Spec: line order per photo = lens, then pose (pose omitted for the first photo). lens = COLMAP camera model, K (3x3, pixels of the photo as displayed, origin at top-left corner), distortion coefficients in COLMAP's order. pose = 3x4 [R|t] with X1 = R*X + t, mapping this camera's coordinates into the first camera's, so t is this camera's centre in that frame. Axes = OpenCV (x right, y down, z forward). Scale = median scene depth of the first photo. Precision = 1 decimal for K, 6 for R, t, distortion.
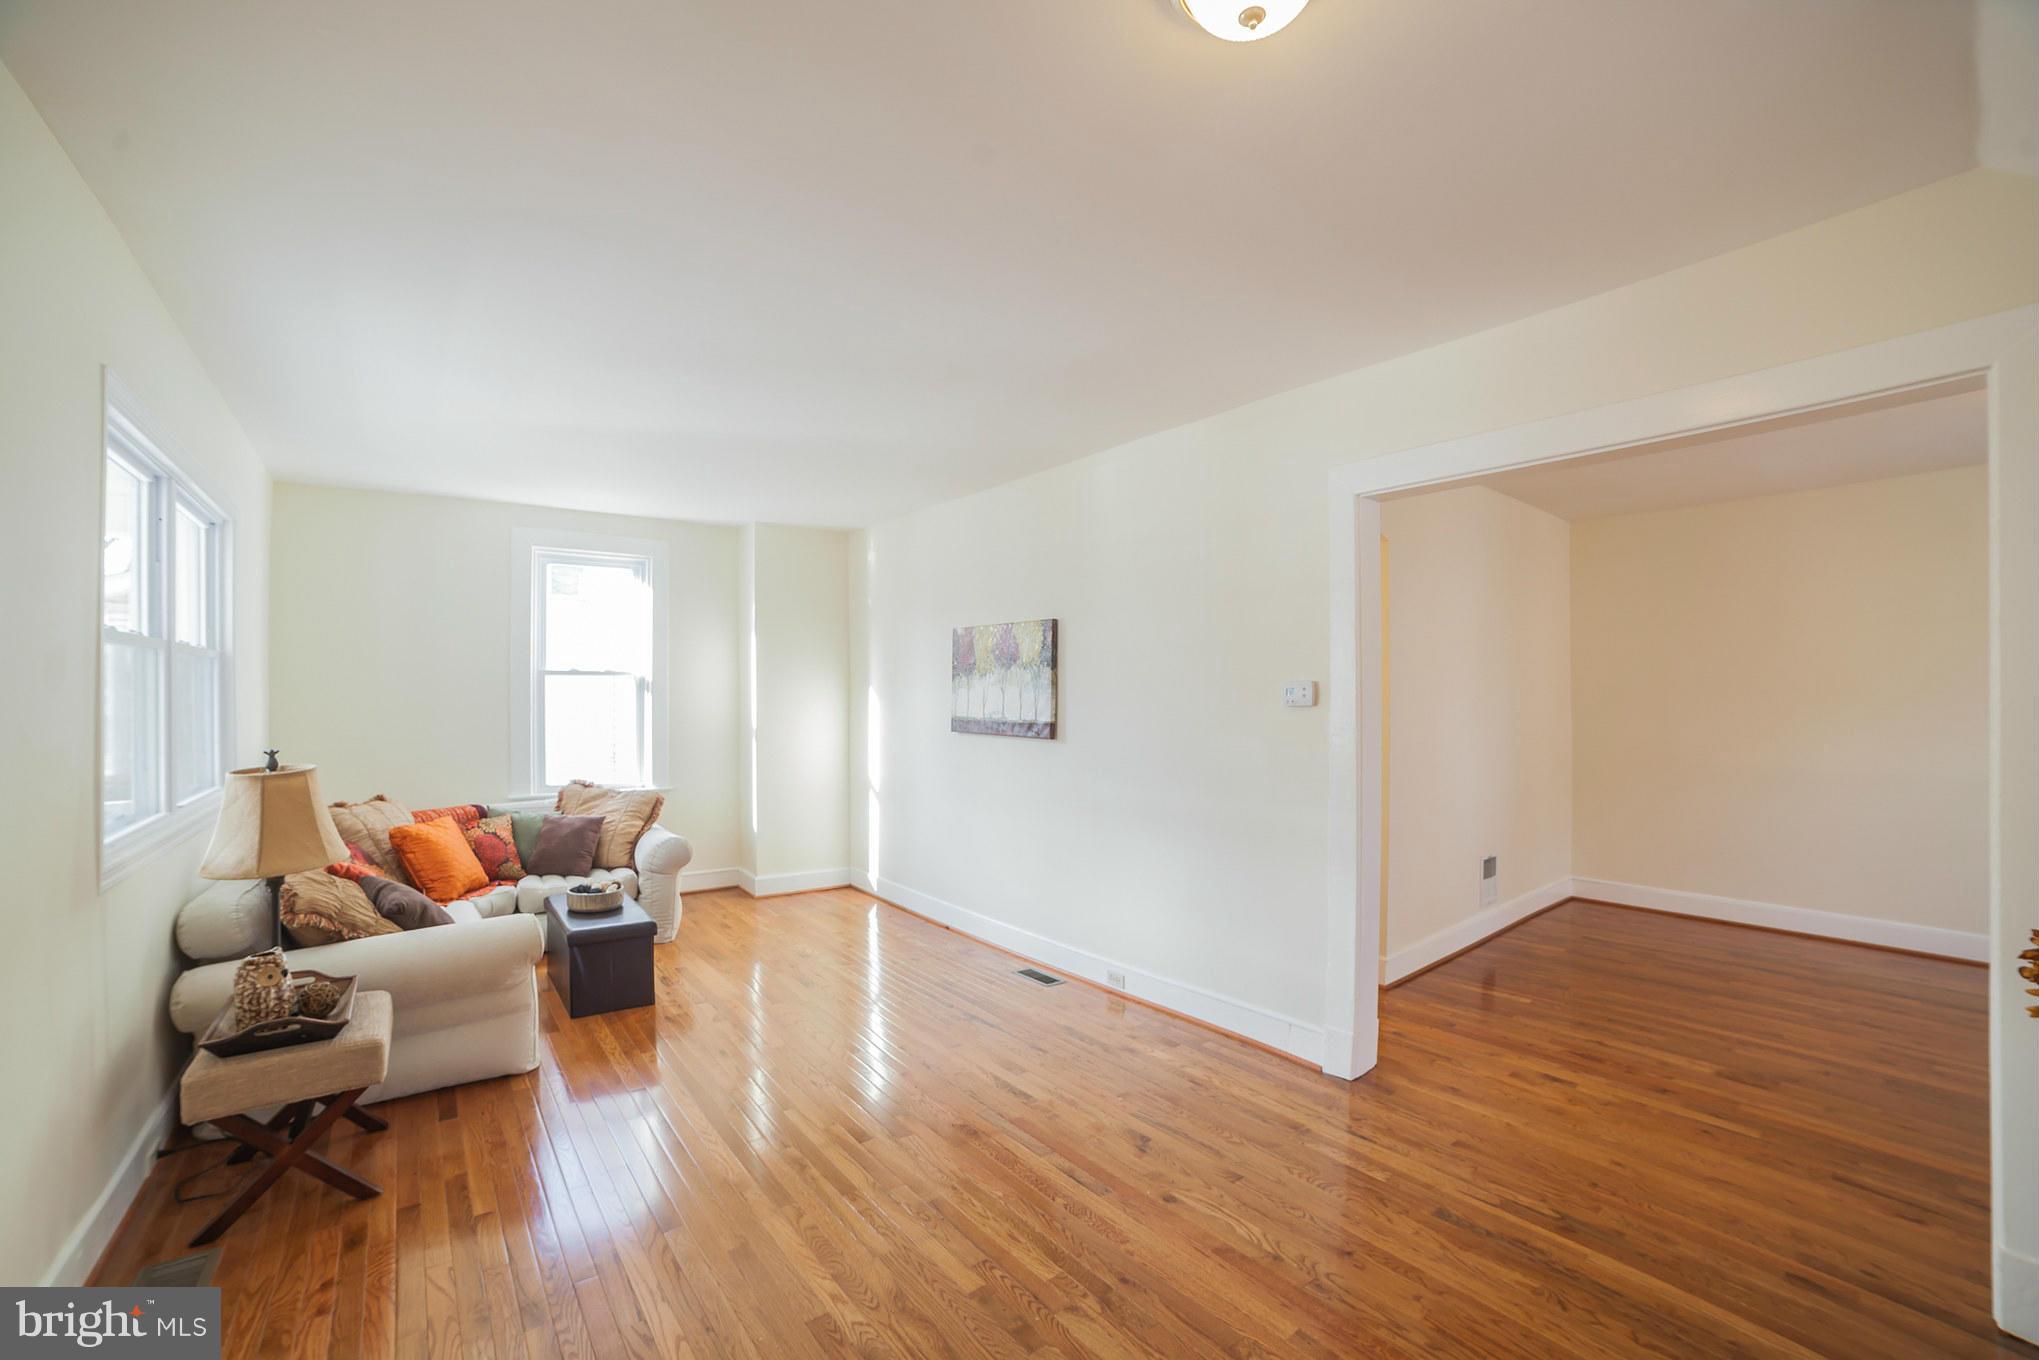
lens RADIAL K [[857.8, 0, 1014.1], [0, 857.8, 685.4], [0, 0, 1]] dist [-0.096104, 0.036215]
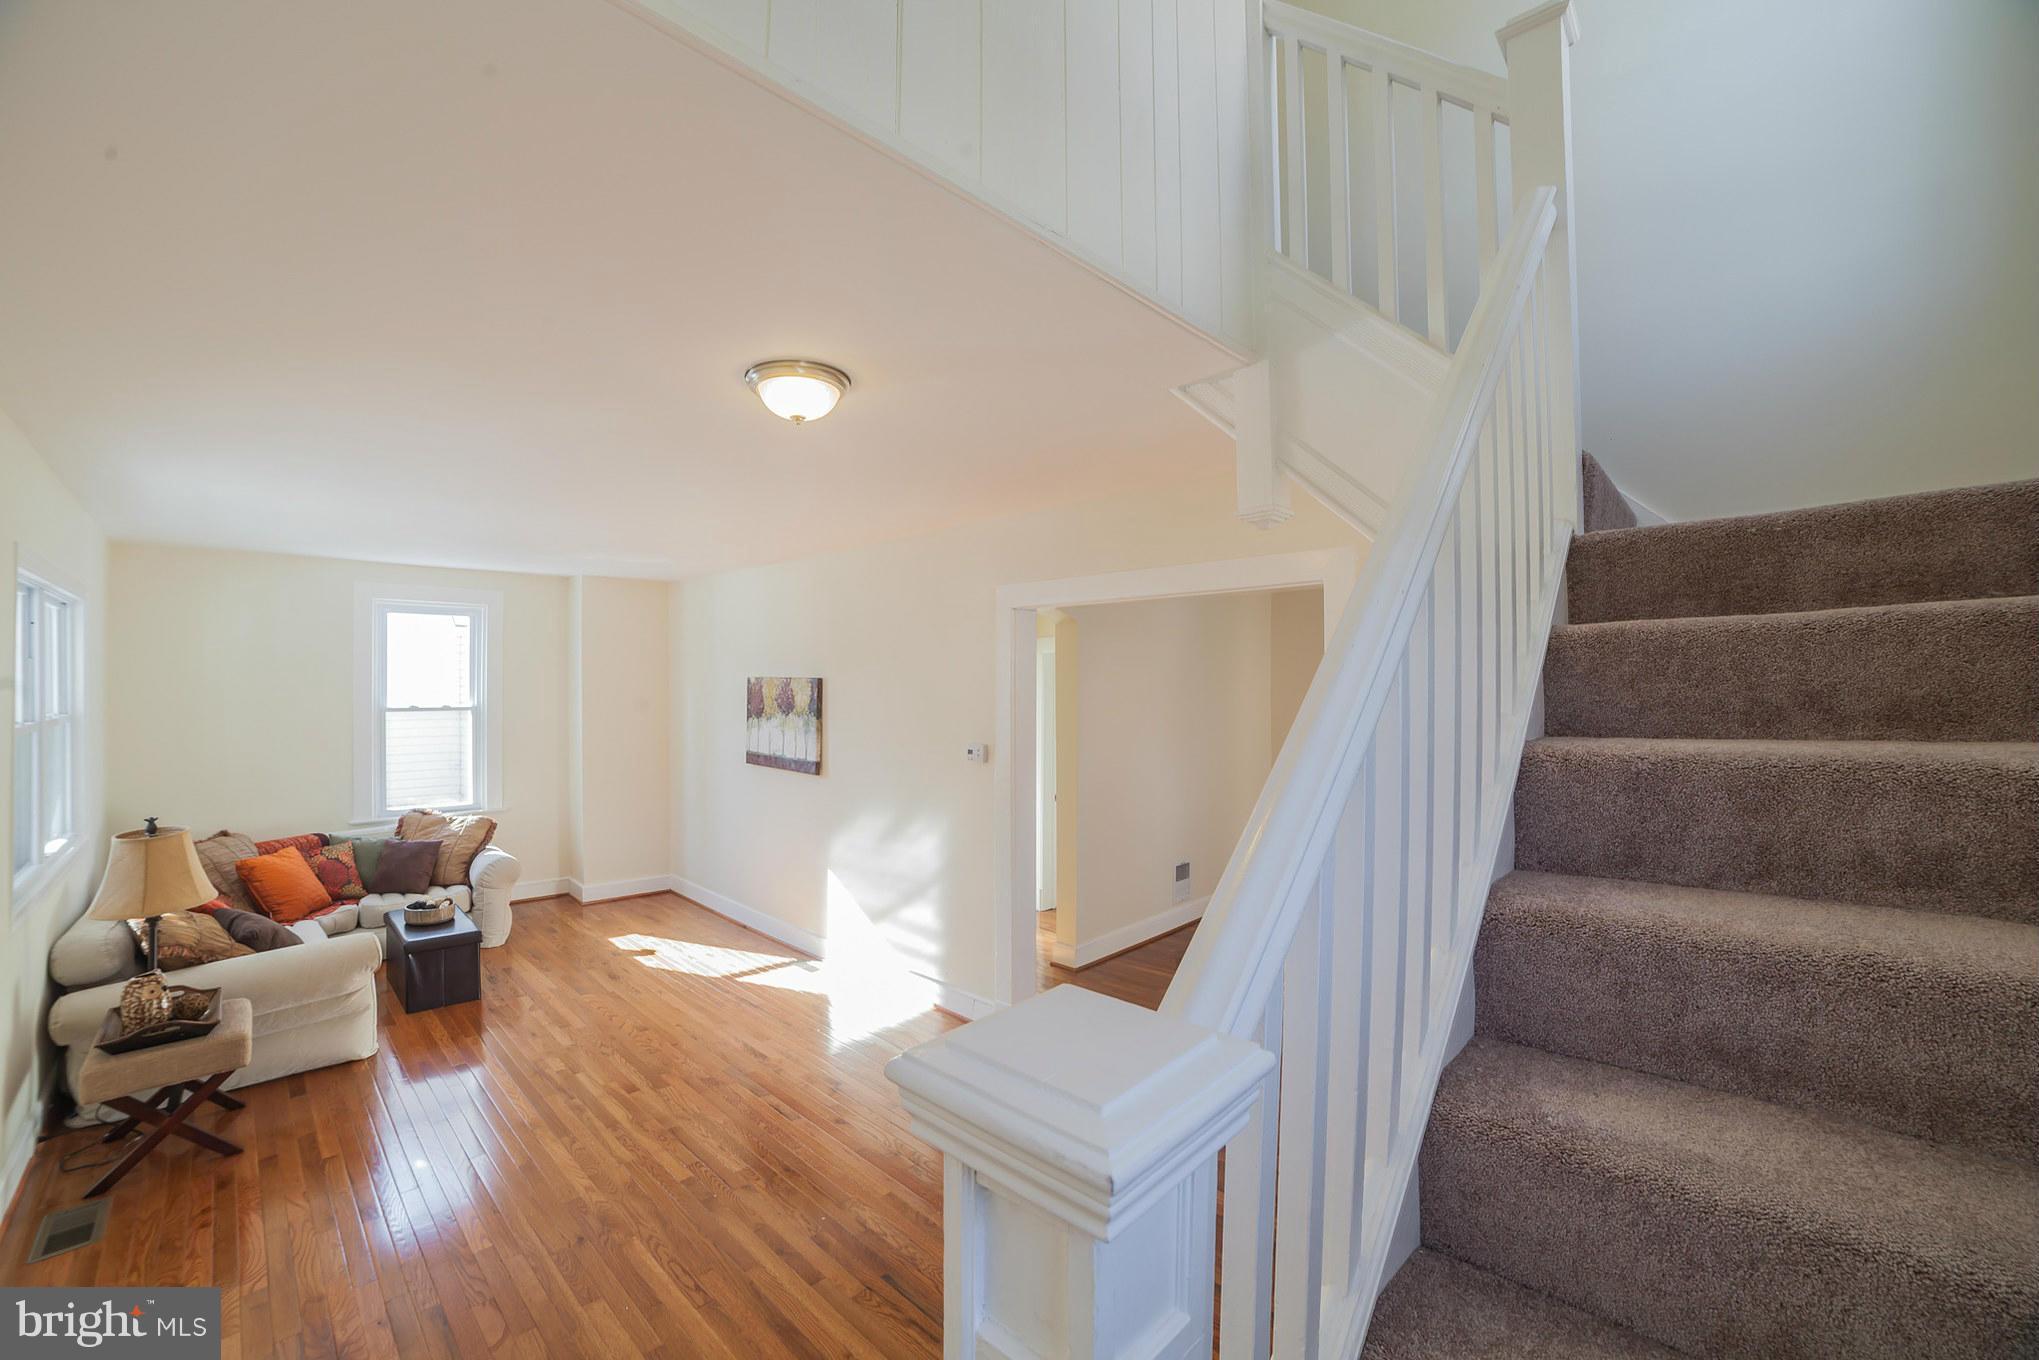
lens RADIAL K [[857.8, 0, 1014.1], [0, 857.8, 685.4], [0, 0, 1]] dist [-0.096104, 0.036215]
pose [[0.990678, 0.000951, 0.136218, 0.204777], [-0.003153, 0.999868, 0.015950, -0.114030], [-0.136185, -0.016231, 0.990550, -0.332516]]
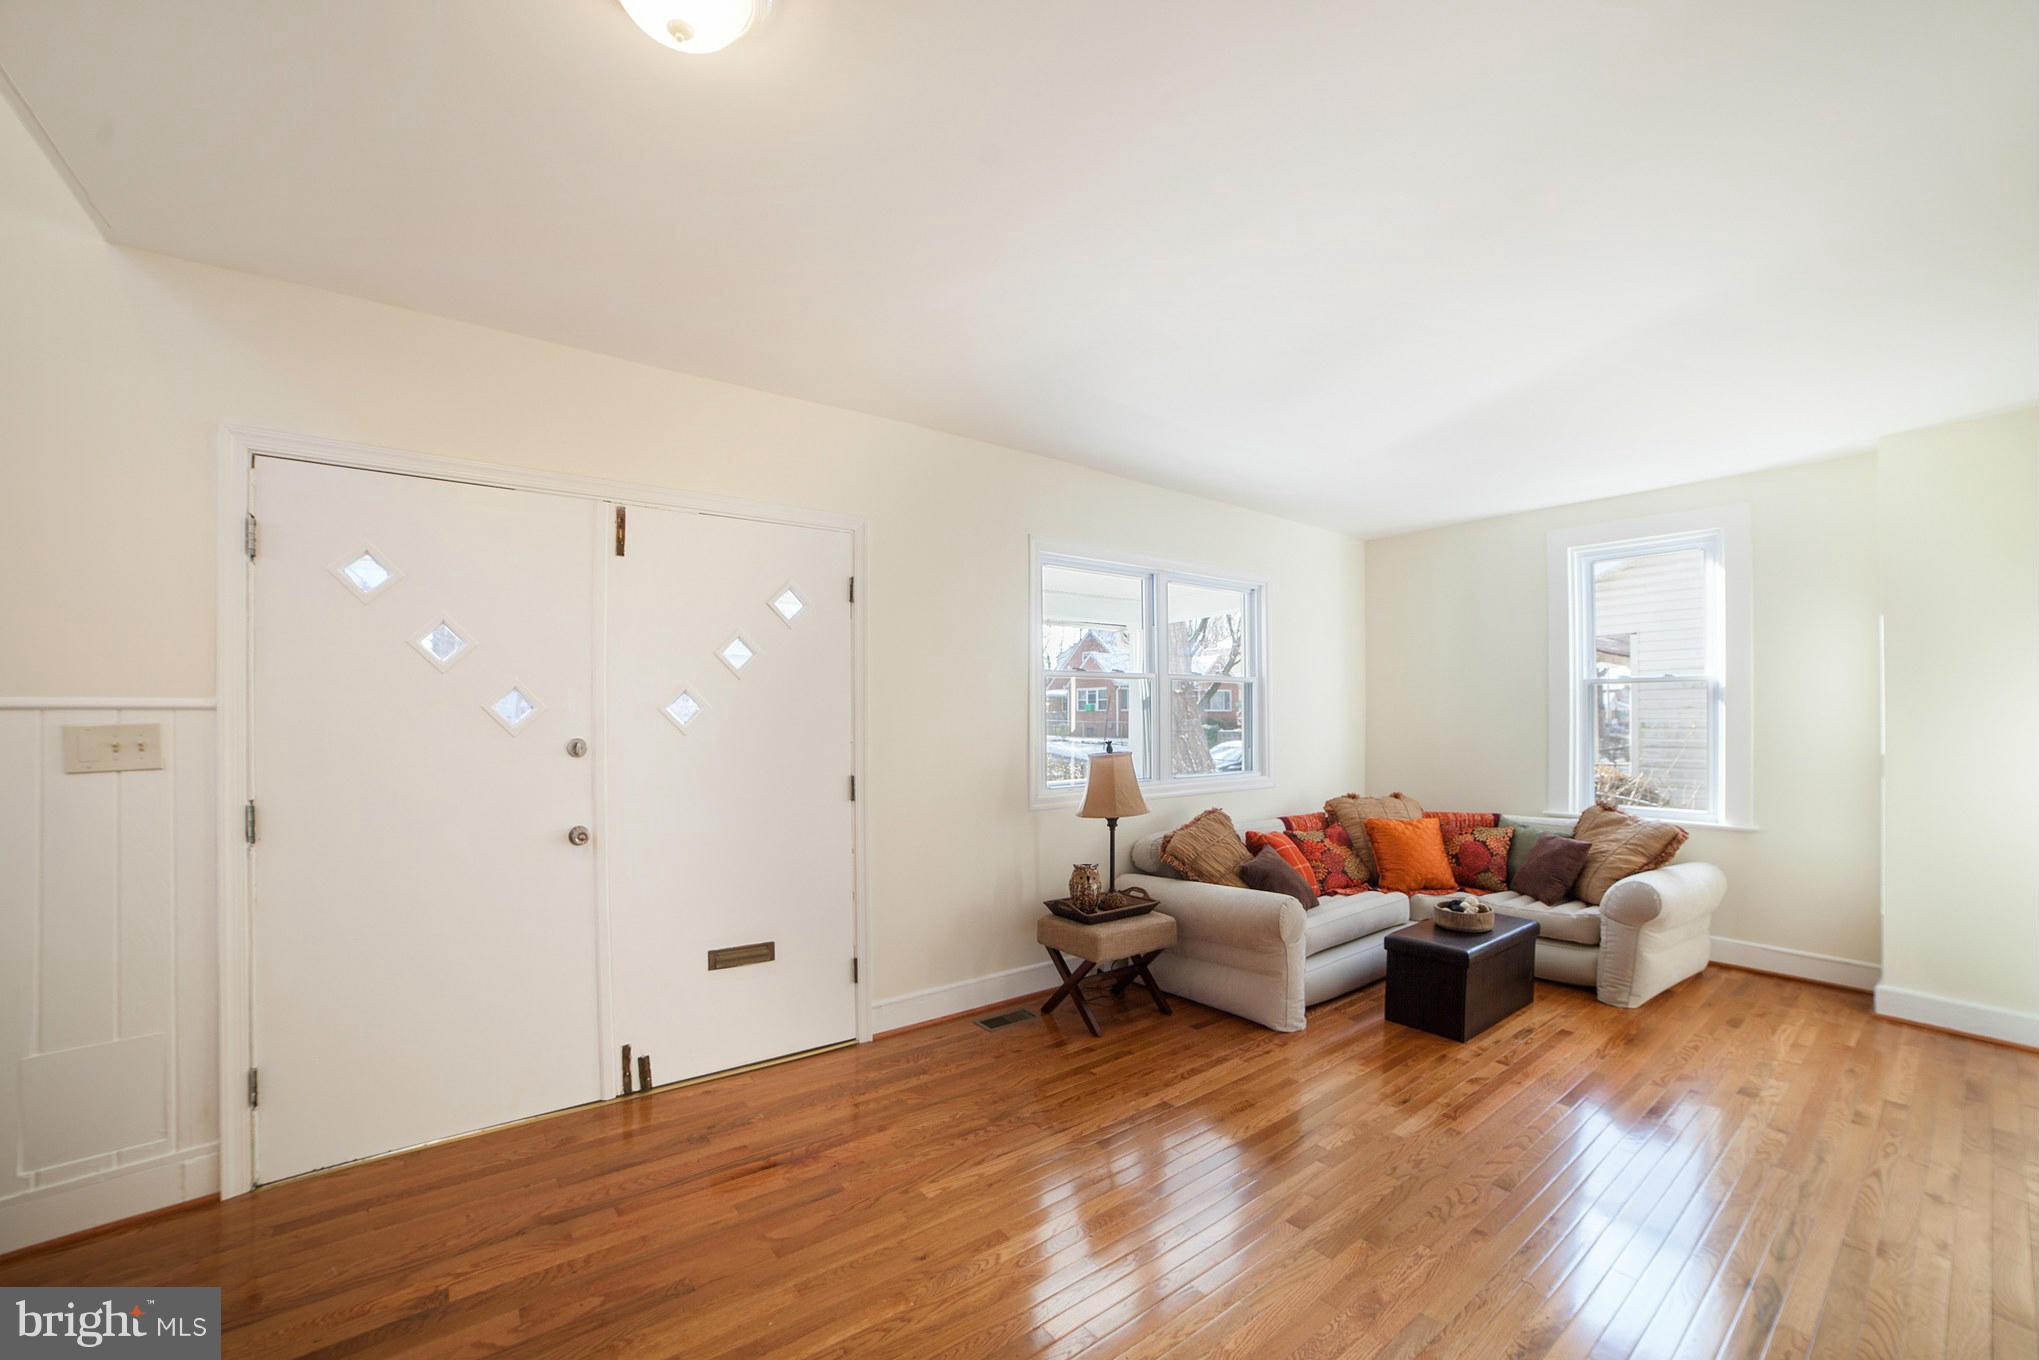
lens RADIAL K [[857.8, 0, 1014.1], [0, 857.8, 685.4], [0, 0, 1]] dist [-0.096104, 0.036215]
pose [[-0.007487, -0.026719, -0.999615, 0.553229], [0.012421, 0.999563, -0.026811, 0.007171], [0.999895, -0.012616, -0.007152, 0.579143]]
